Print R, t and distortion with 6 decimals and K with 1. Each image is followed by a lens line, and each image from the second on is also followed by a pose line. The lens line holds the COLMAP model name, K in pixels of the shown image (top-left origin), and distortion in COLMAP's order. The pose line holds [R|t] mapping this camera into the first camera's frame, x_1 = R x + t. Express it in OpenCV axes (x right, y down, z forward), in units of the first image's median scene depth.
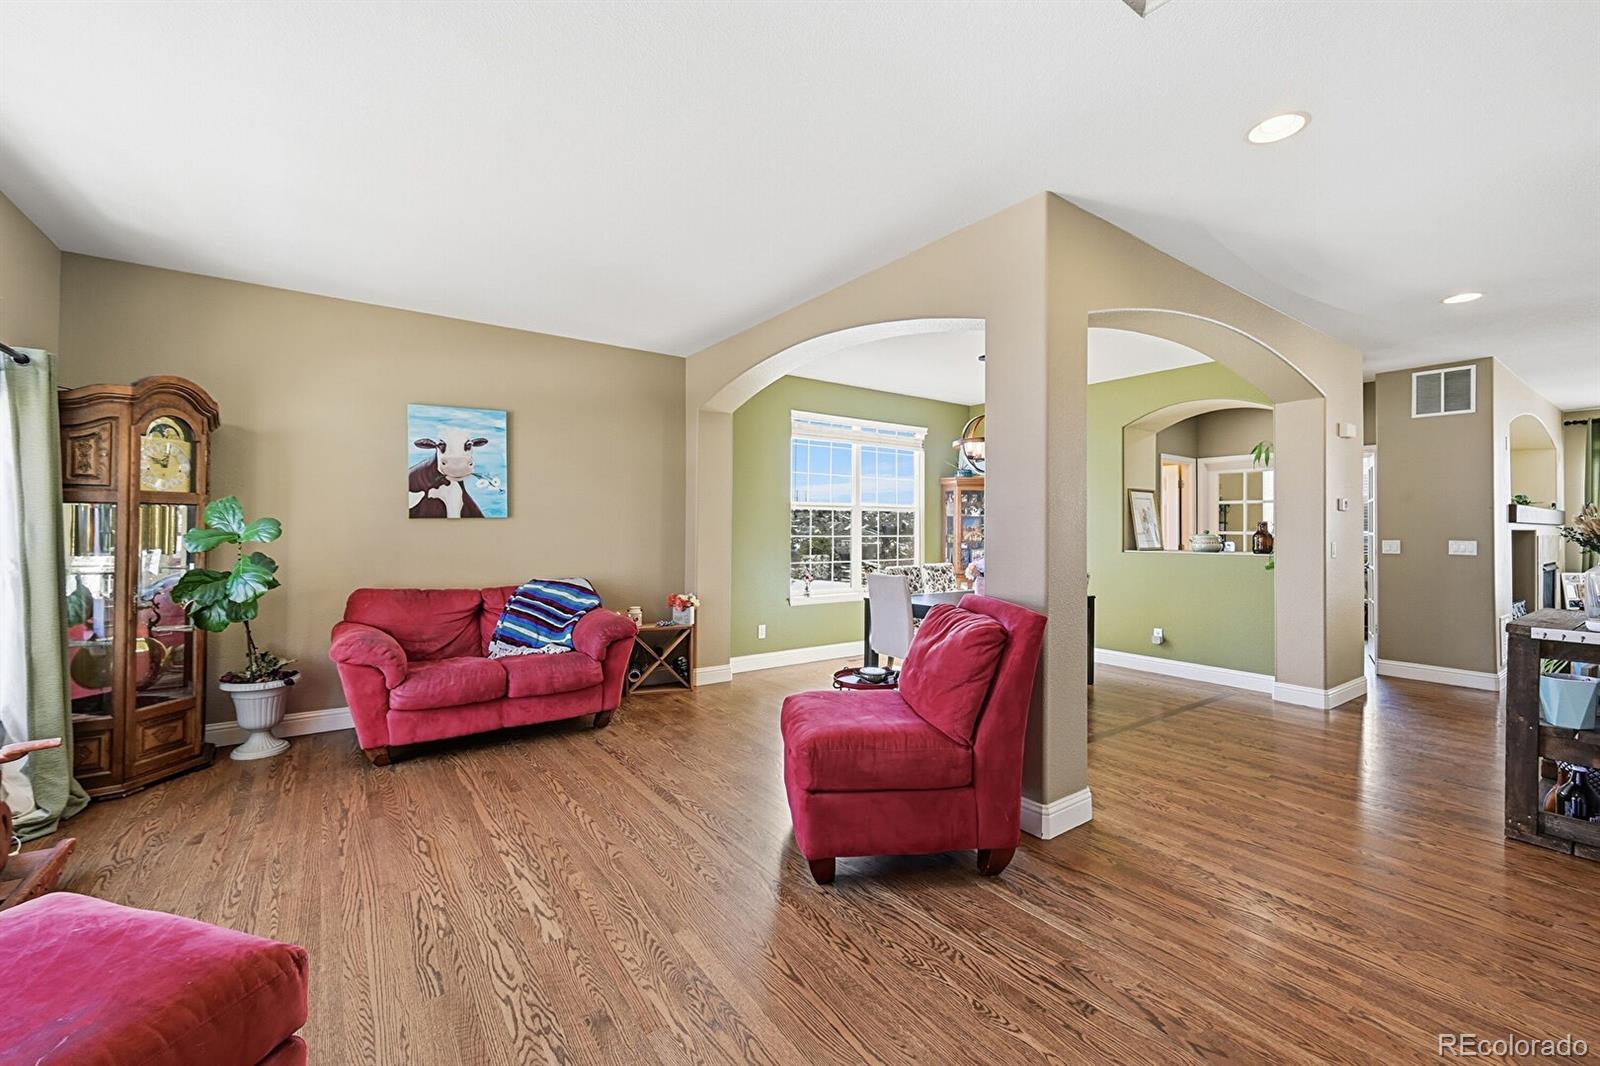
lens RADIAL K [[632.7, 0, 802.1], [0, 632.7, 530.1], [0, 0, 1]] dist [0.001135, 0.000196]
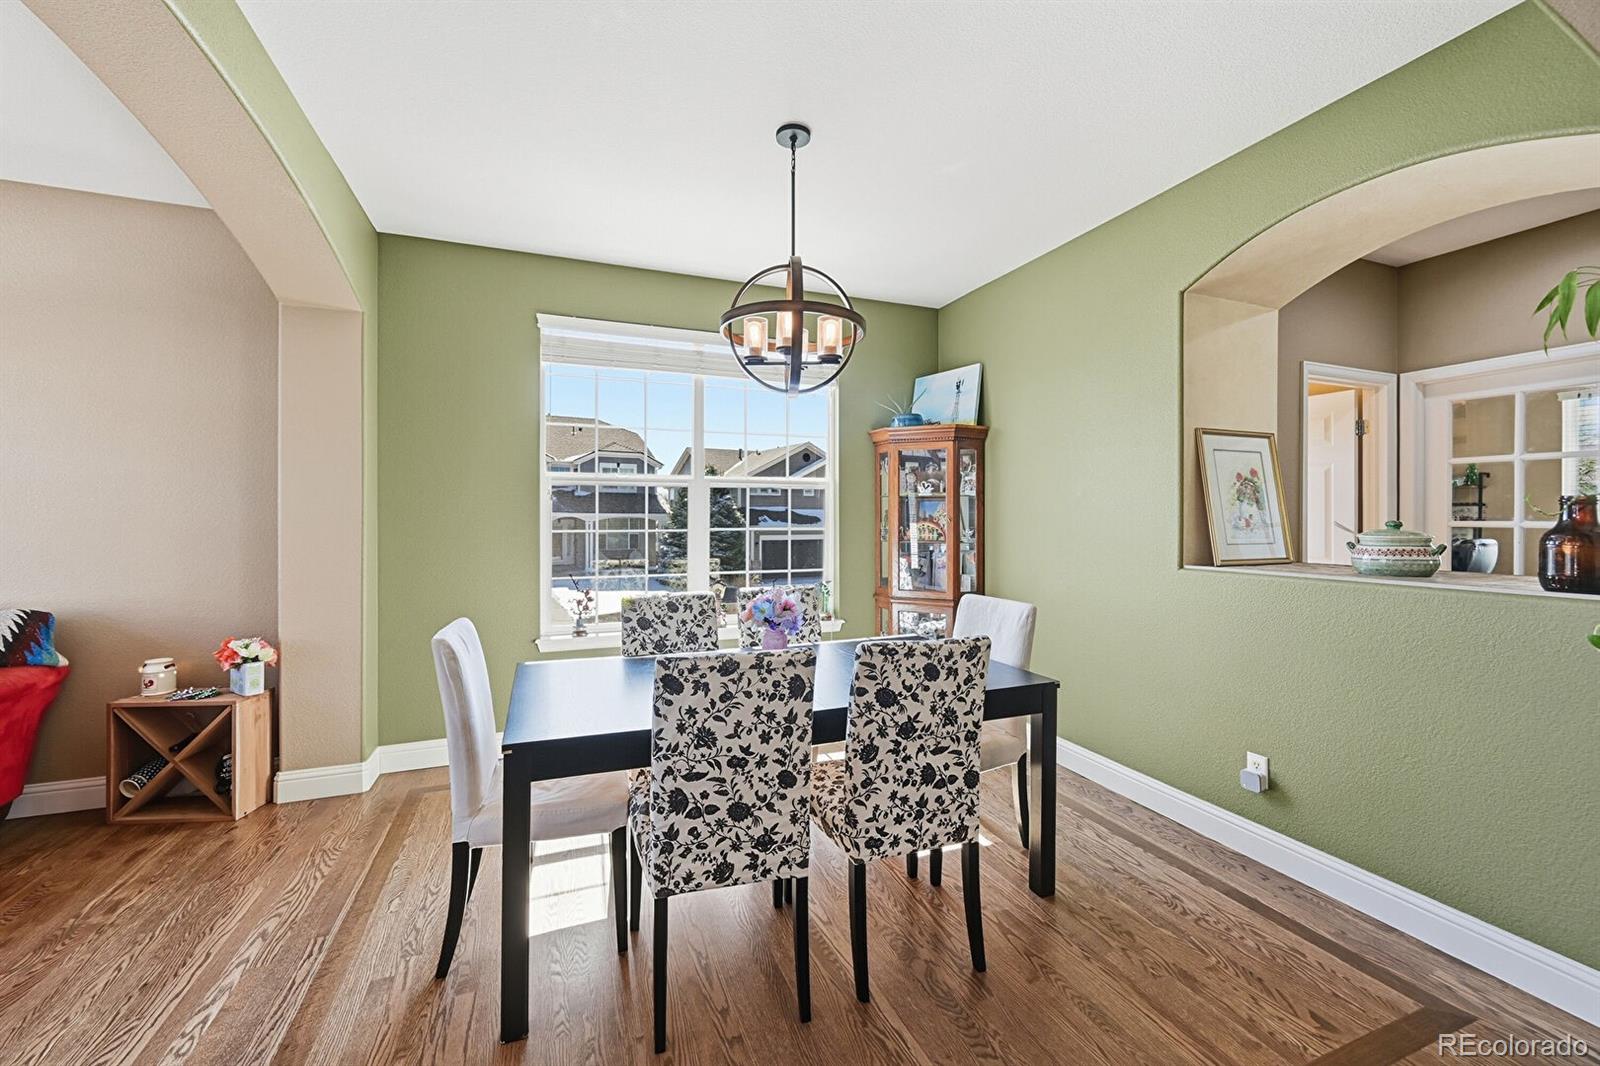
lens RADIAL K [[632.7, 0, 798.8], [0, 632.7, 523.2], [0, 0, 1]] dist [0.001135, 0.000196]
pose [[0.970234, -0.000849, -0.242169, 0.336043], [0.002138, 0.999985, 0.005060, -0.000372], [0.242161, -0.005428, 0.970221, 0.472991]]
